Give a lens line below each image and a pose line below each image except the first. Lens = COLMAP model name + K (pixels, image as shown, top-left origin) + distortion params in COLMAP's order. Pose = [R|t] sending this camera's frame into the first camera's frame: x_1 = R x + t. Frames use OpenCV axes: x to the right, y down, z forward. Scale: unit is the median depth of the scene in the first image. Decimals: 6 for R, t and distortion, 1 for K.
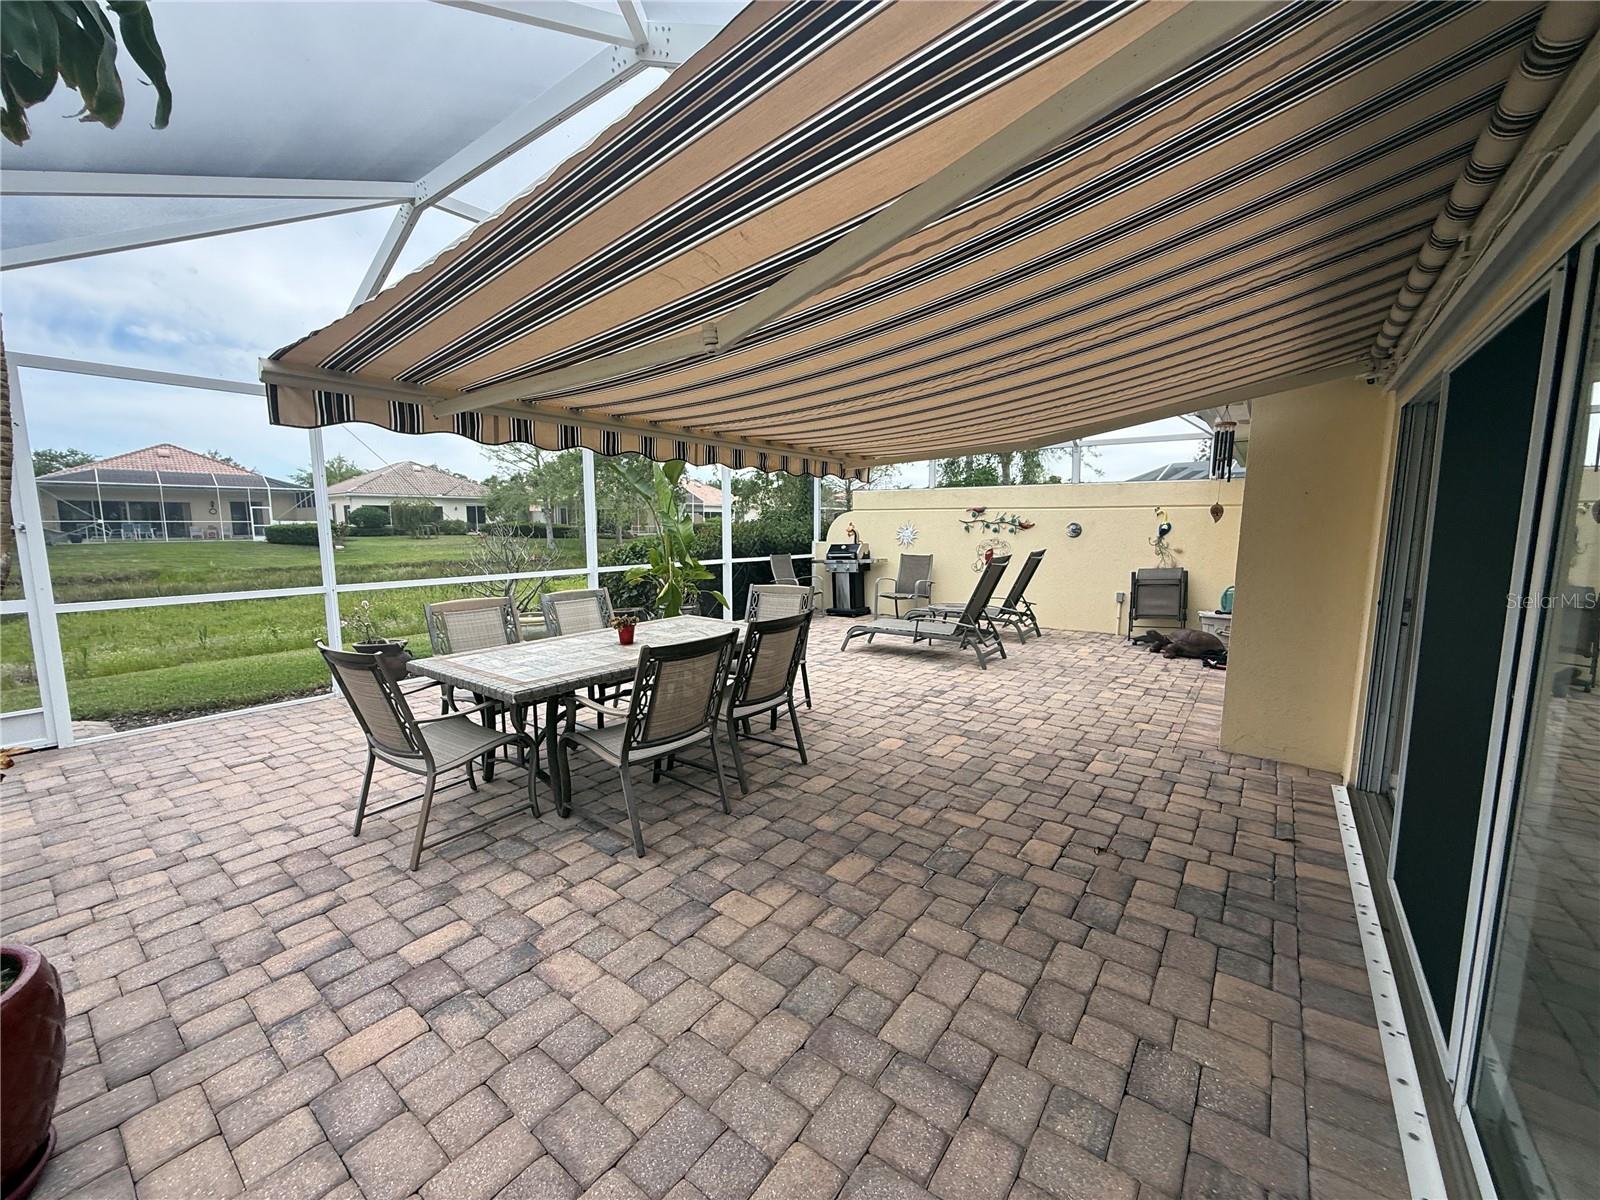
lens RADIAL K [[638.8, 0, 800.0], [0, 638.8, 600.0], [0, 0, 1]] dist [0.000173, -0.000106]
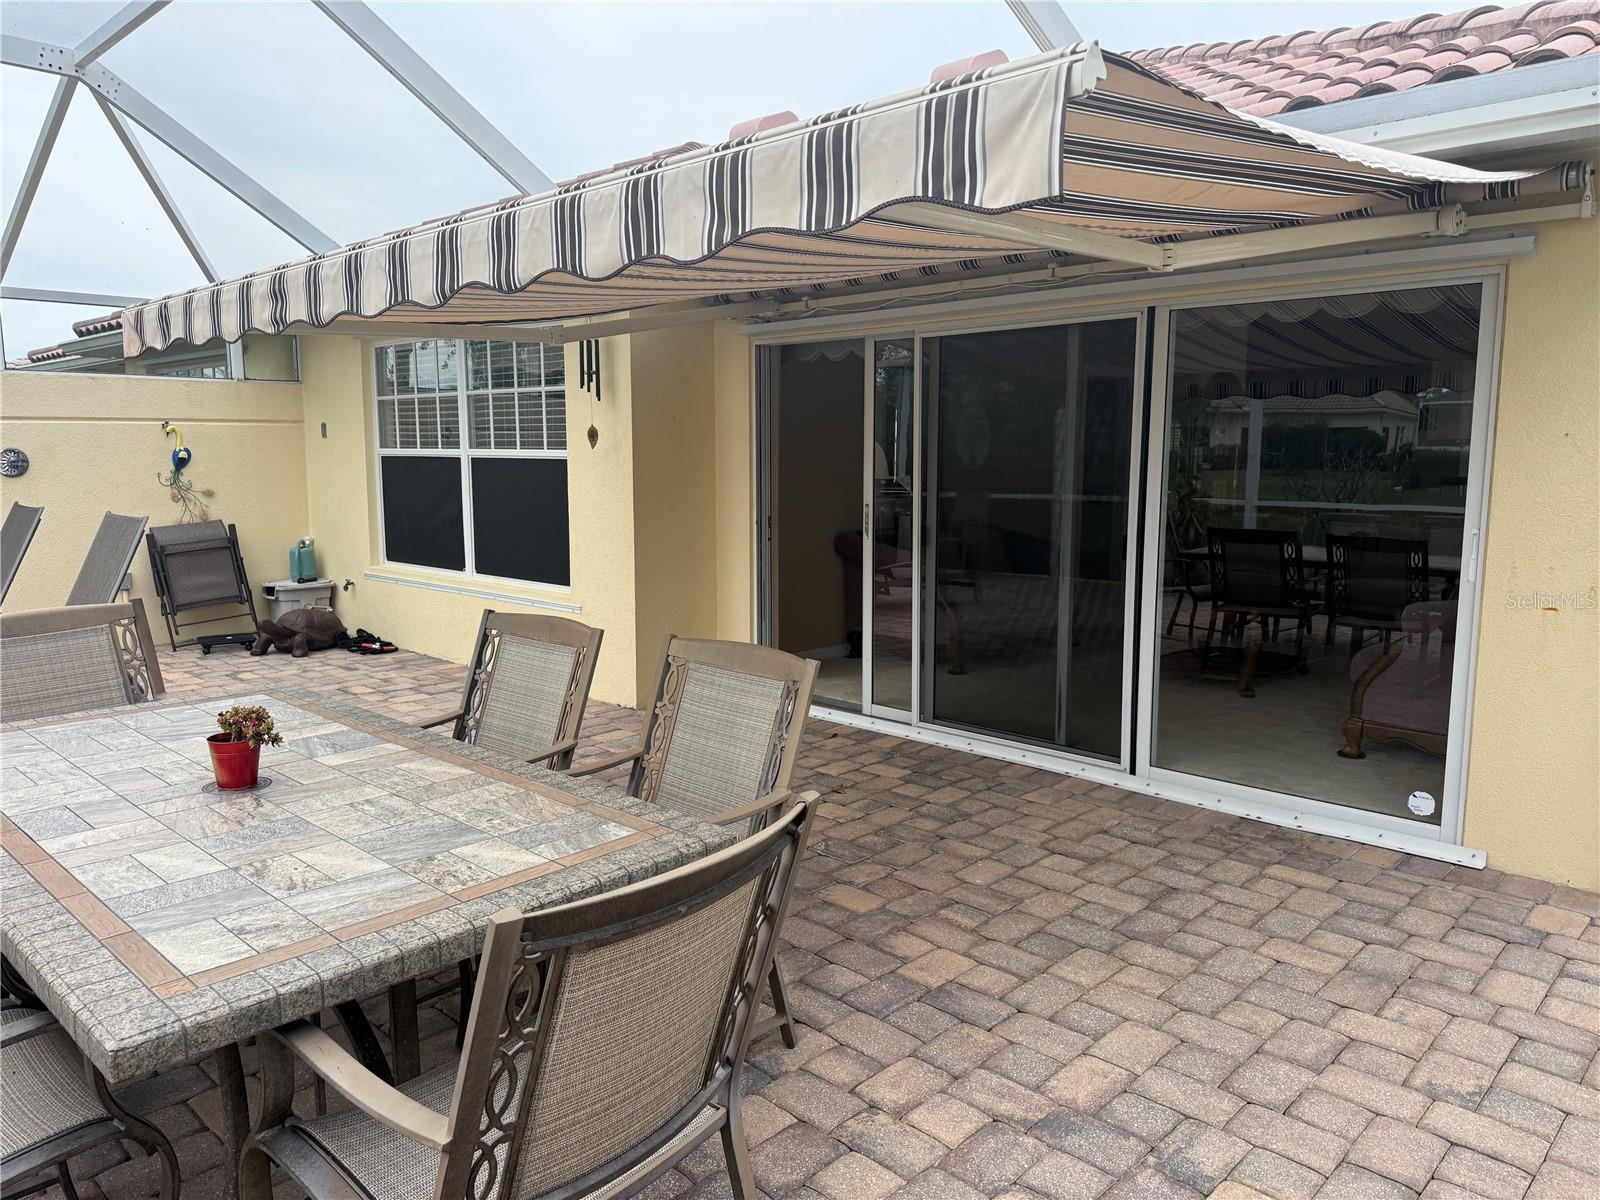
lens RADIAL K [[1119.5, 0, 798.9], [0, 1119.5, 606.3], [0, 0, 1]] dist [0.101448, -0.137067]
pose [[0.121178, -0.146558, 0.981752, -1.350382], [0.127009, 0.983200, 0.131097, -0.128072], [-0.984472, 0.108805, 0.137756, 0.932093]]
